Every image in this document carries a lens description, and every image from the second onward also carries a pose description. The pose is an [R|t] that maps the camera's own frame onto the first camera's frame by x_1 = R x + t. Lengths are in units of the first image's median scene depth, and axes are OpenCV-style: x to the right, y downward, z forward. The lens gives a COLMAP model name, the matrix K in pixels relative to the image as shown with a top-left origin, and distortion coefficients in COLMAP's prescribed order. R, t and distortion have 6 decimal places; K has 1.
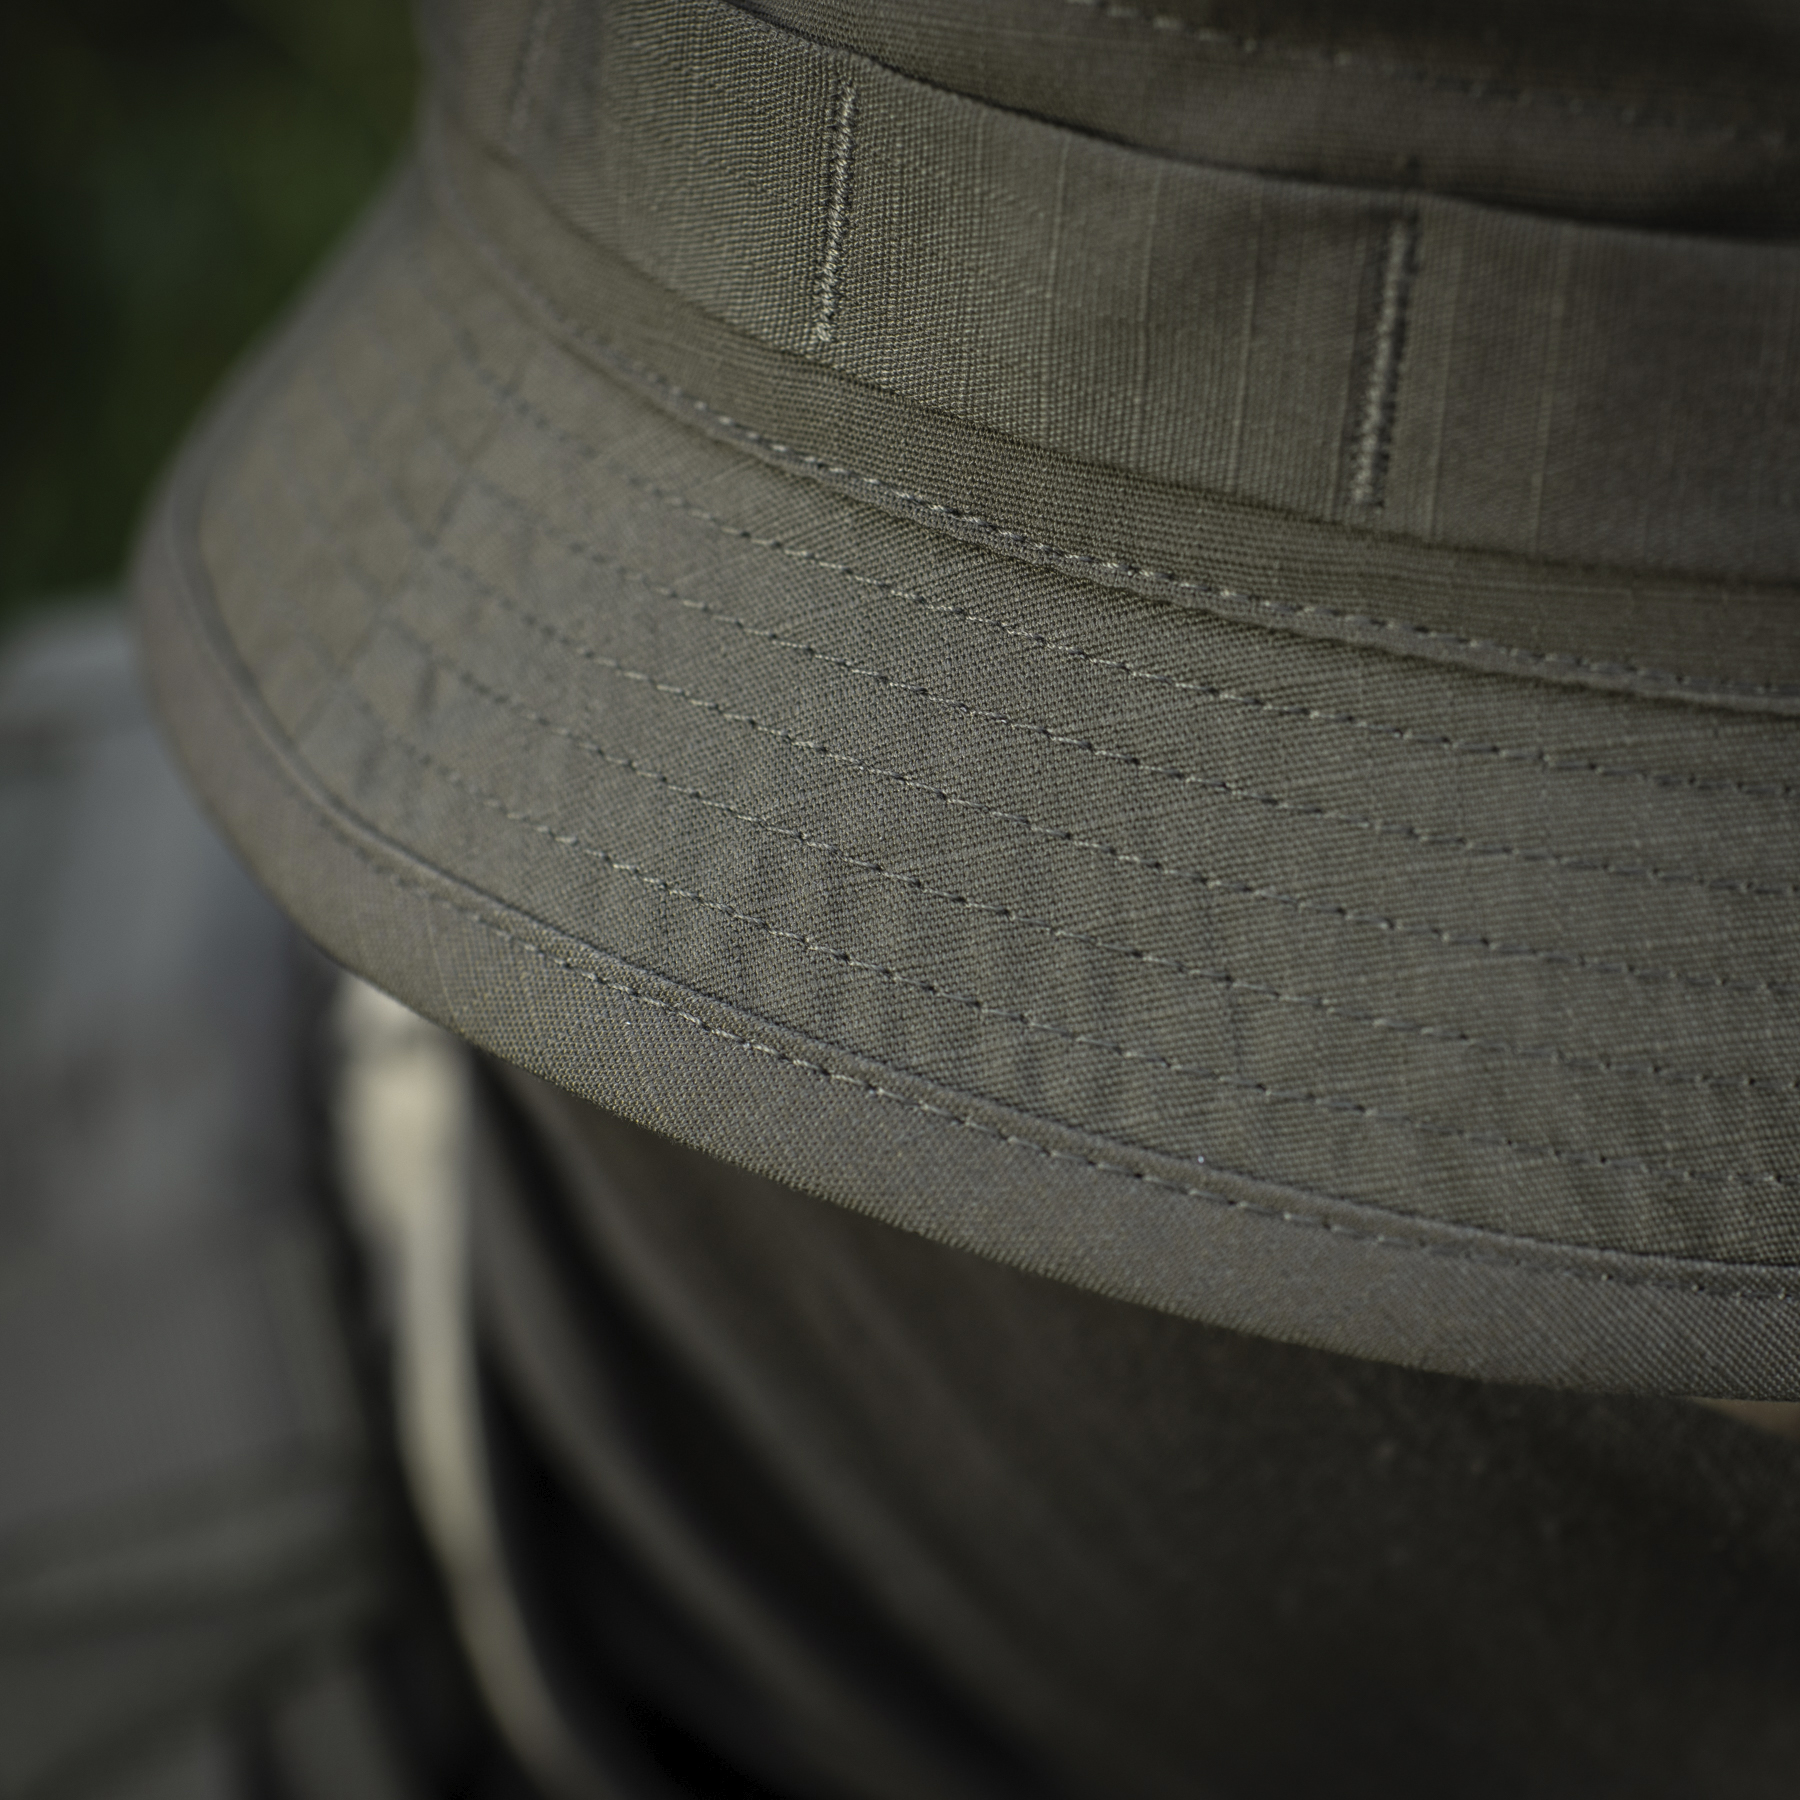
lens RADIAL K [[3340.1, 0, 901.0], [0, 3340.1, 739.9], [0, 0, 1]] dist [-0.059442, -0.087586]
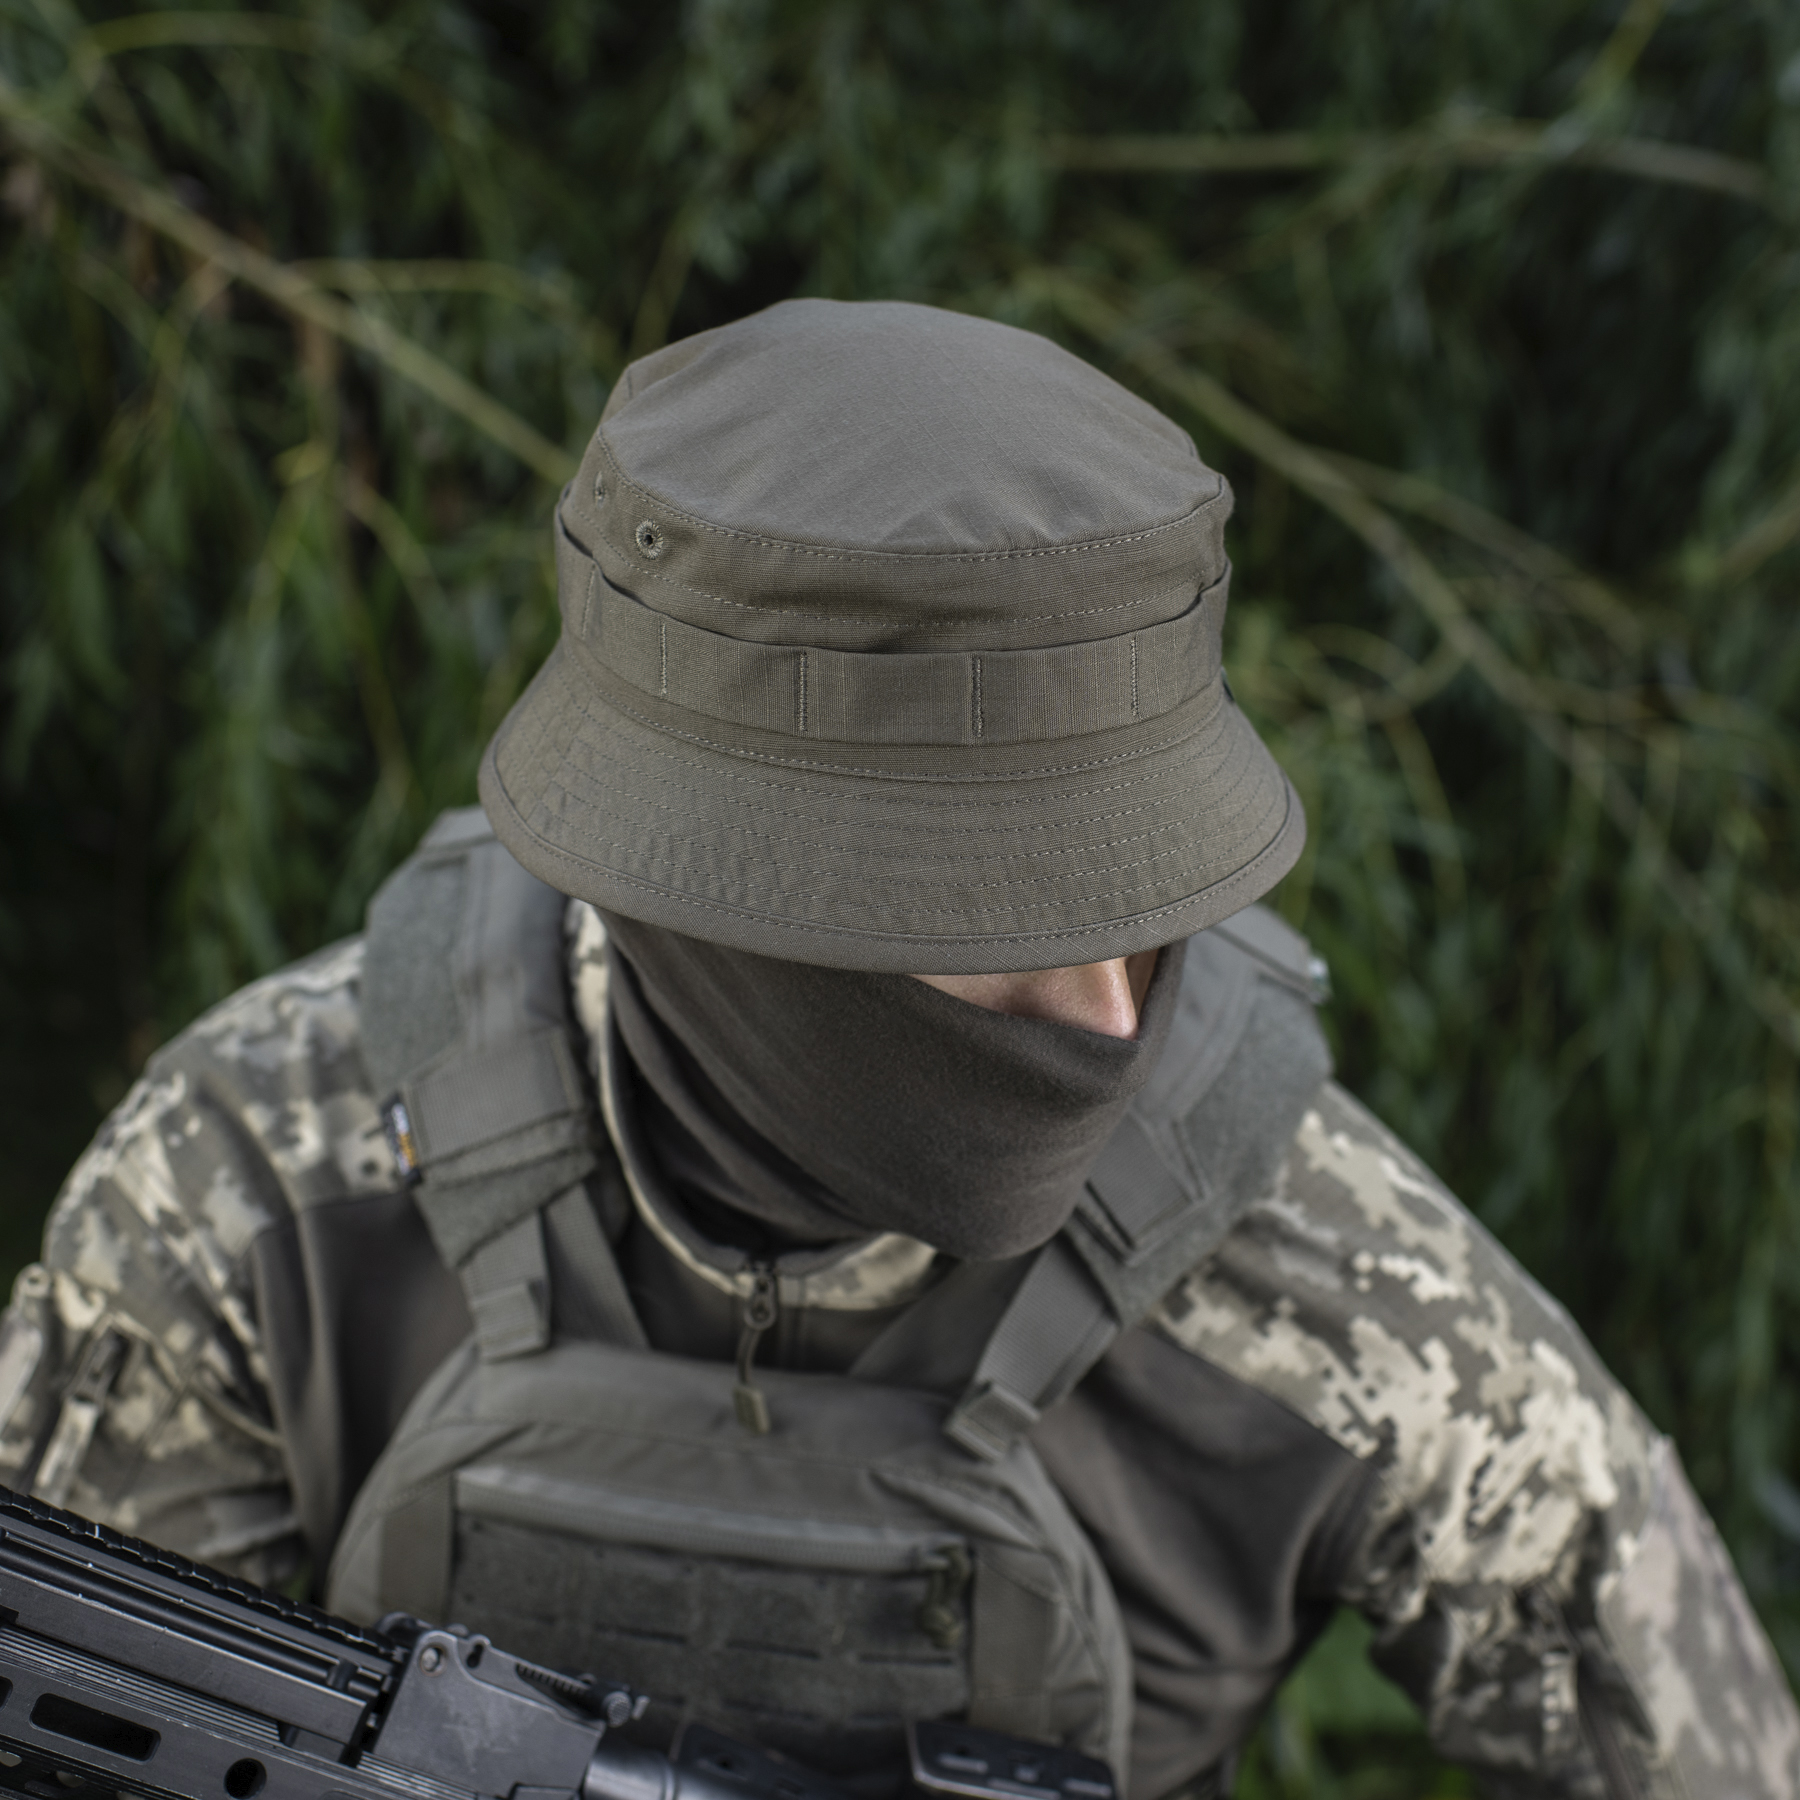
lens RADIAL K [[3340.1, 0, 901.0], [0, 3340.1, 739.9], [0, 0, 1]] dist [-0.059442, -0.087586]
pose [[0.991506, -0.057192, -0.116813, 0.666901], [0.048359, 0.995850, -0.077098, 0.225034], [0.120738, 0.070794, 0.990157, -2.586945]]
